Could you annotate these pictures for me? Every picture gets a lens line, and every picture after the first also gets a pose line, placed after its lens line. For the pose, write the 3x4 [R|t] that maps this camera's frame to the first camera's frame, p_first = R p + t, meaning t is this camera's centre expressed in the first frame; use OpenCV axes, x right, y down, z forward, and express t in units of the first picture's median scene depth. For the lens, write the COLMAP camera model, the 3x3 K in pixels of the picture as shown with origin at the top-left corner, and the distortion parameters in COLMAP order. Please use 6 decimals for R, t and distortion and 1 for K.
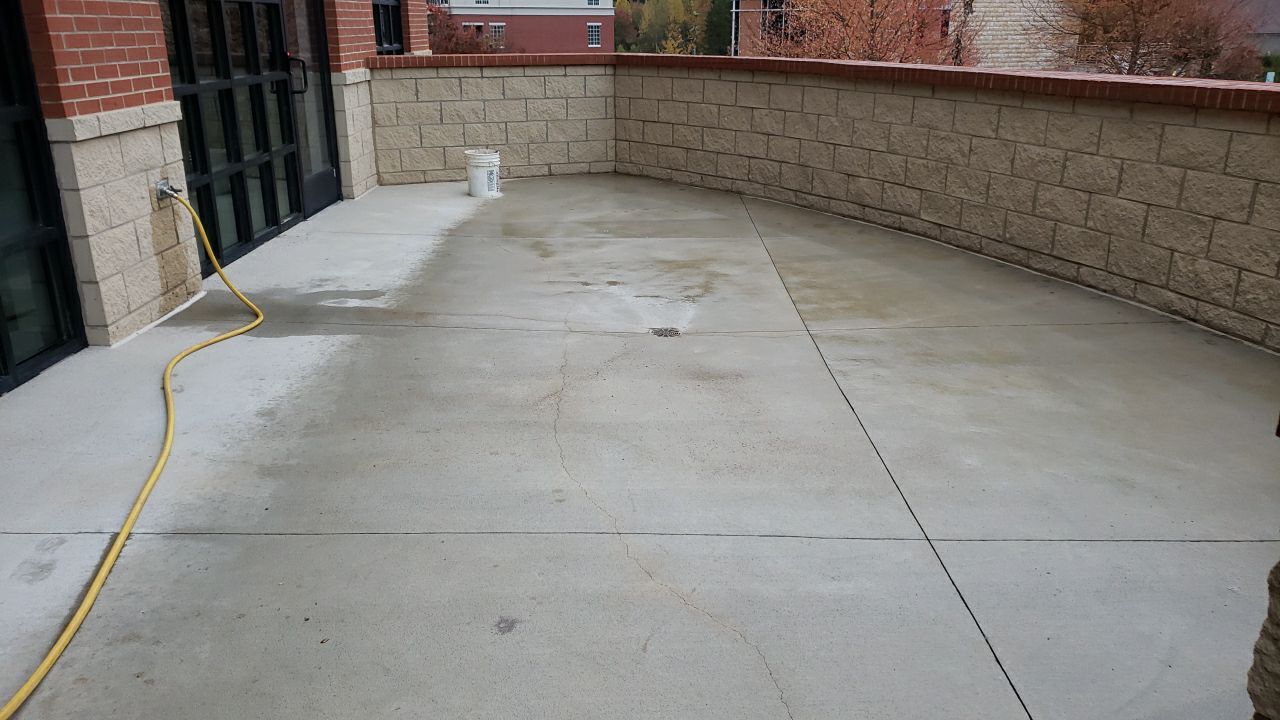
lens RADIAL K [[965.9, 0, 639.4], [0, 965.9, 349.8], [0, 0, 1]] dist [0.007486, 0.001183]
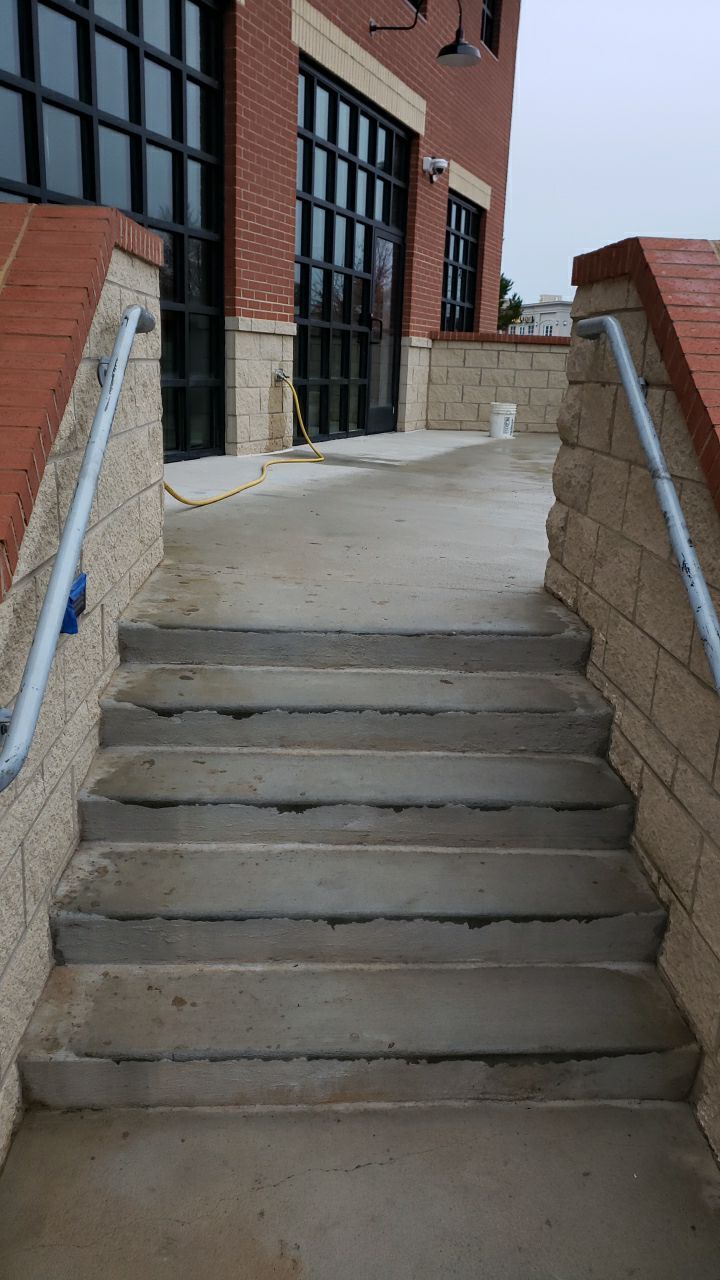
lens RADIAL K [[965.9, 0, 366.5], [0, 965.9, 646.9], [0, 0, 1]] dist [0.007486, 0.001183]
pose [[0.931374, 0.137787, -0.336984, 0.174873], [-0.153656, 0.987907, -0.020743, 0.204685], [0.330050, 0.071099, 0.941282, -0.306560]]
